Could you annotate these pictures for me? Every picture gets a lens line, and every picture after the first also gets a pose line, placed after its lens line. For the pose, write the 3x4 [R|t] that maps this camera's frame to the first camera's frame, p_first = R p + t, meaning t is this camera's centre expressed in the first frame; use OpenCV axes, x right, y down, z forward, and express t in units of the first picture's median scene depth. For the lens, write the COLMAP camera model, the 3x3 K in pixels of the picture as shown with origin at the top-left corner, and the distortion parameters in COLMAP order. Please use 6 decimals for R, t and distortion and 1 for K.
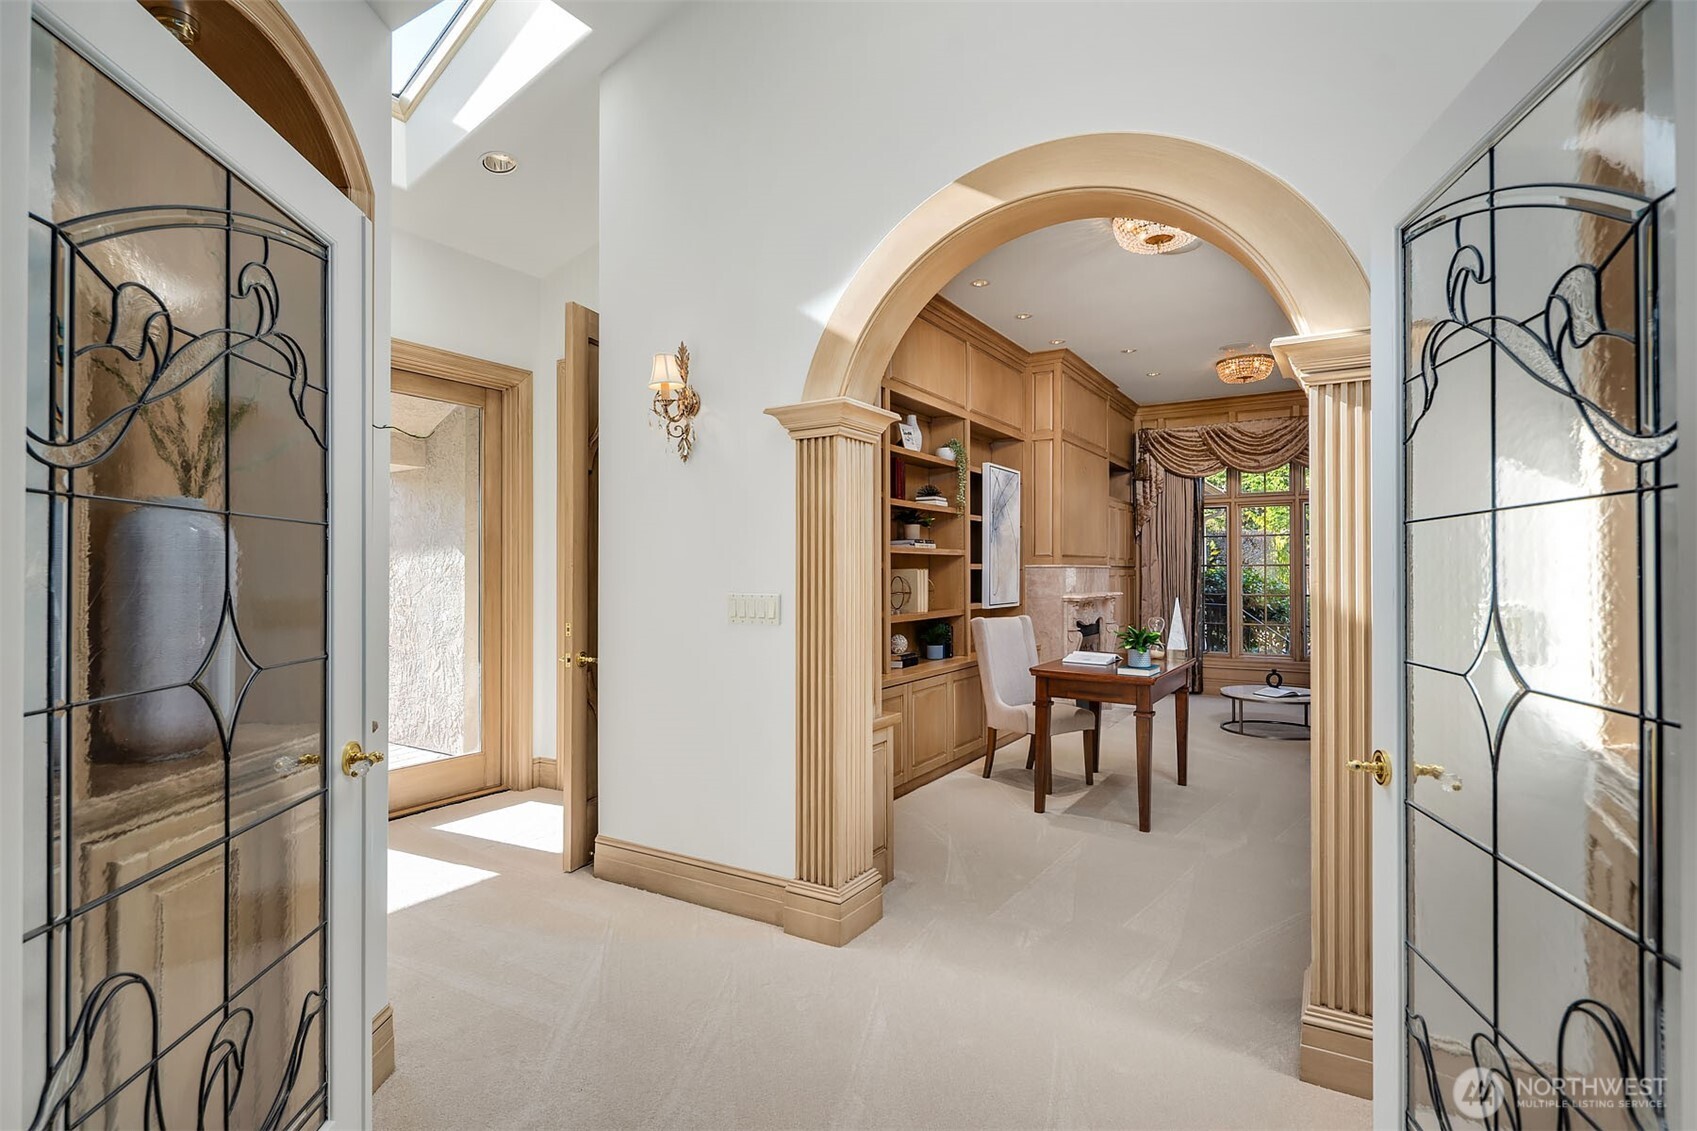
lens RADIAL K [[866.6, 0, 847.3], [0, 866.6, 567.2], [0, 0, 1]] dist [-0.013224, -0.000838]
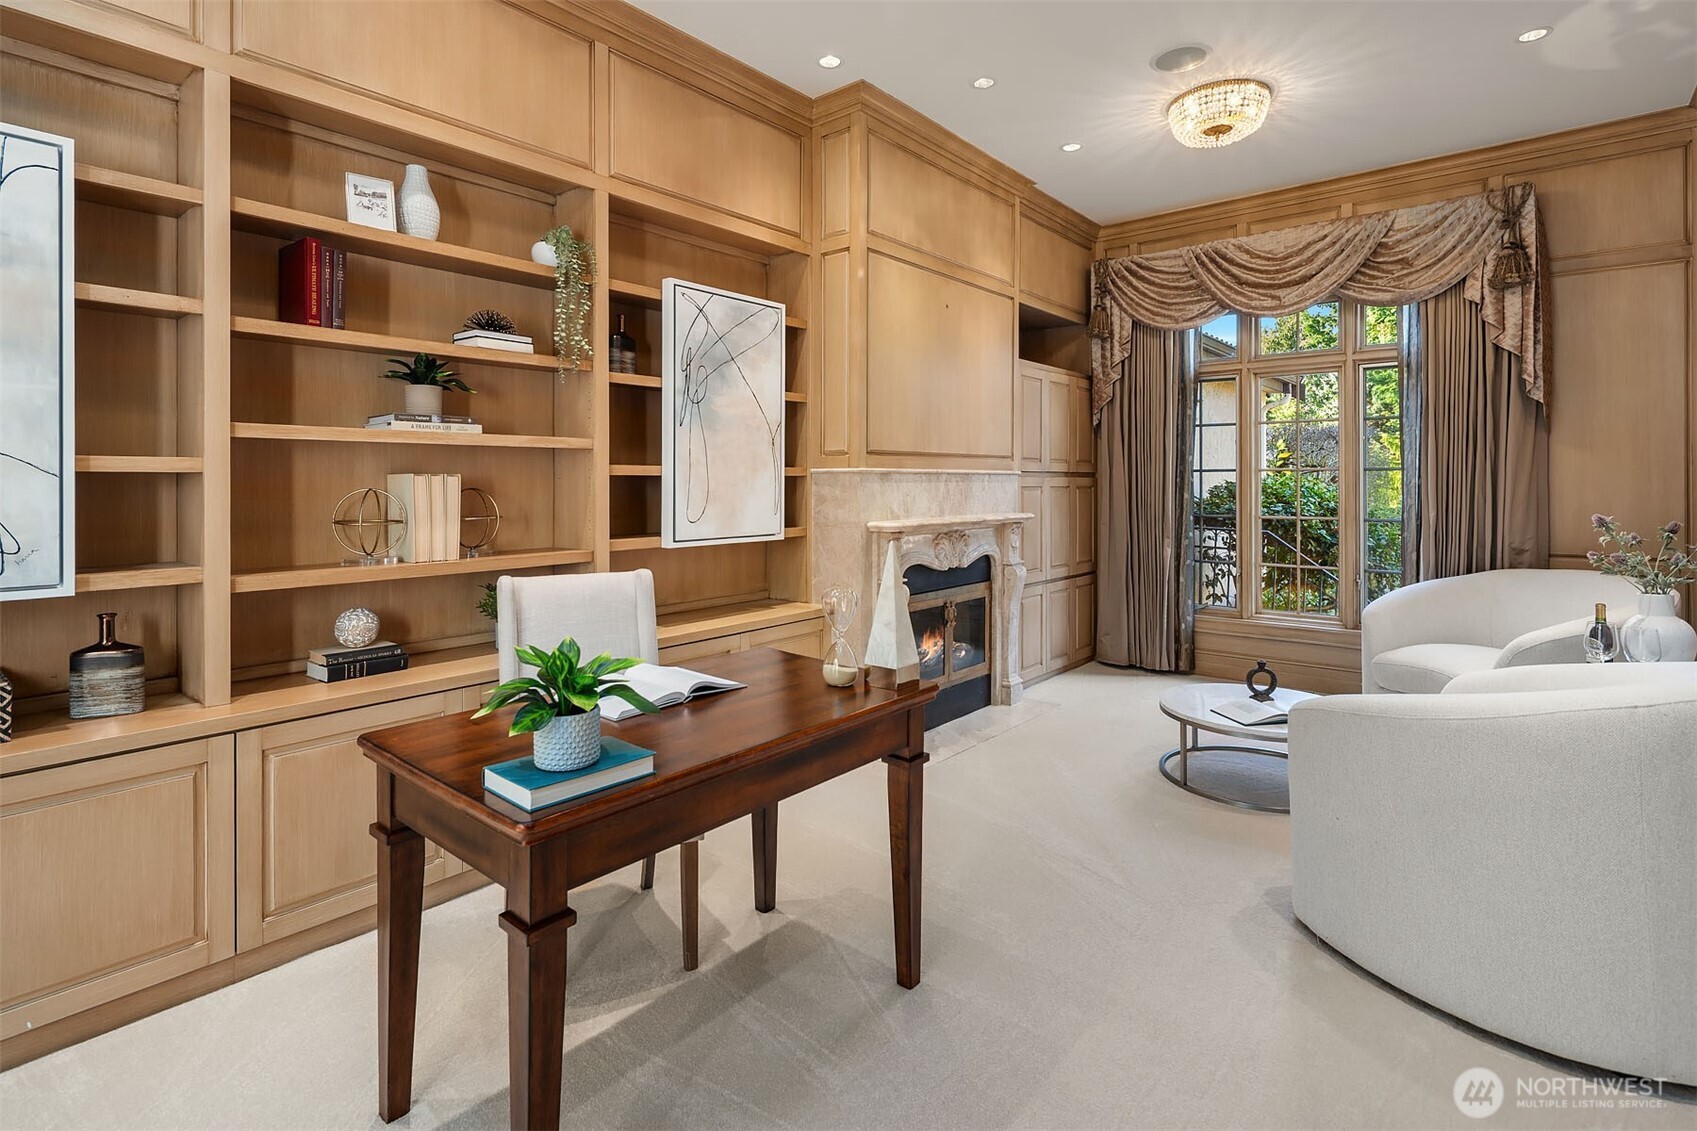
lens RADIAL K [[866.6, 0, 842.6], [0, 866.6, 484.6], [0, 0, 1]] dist [-0.013224, -0.000838]
pose [[0.990215, 0.000811, -0.139550, 0.256291], [0.000445, 0.999960, 0.008971, 0.002312], [0.139552, -0.008946, 0.990174, 0.355062]]
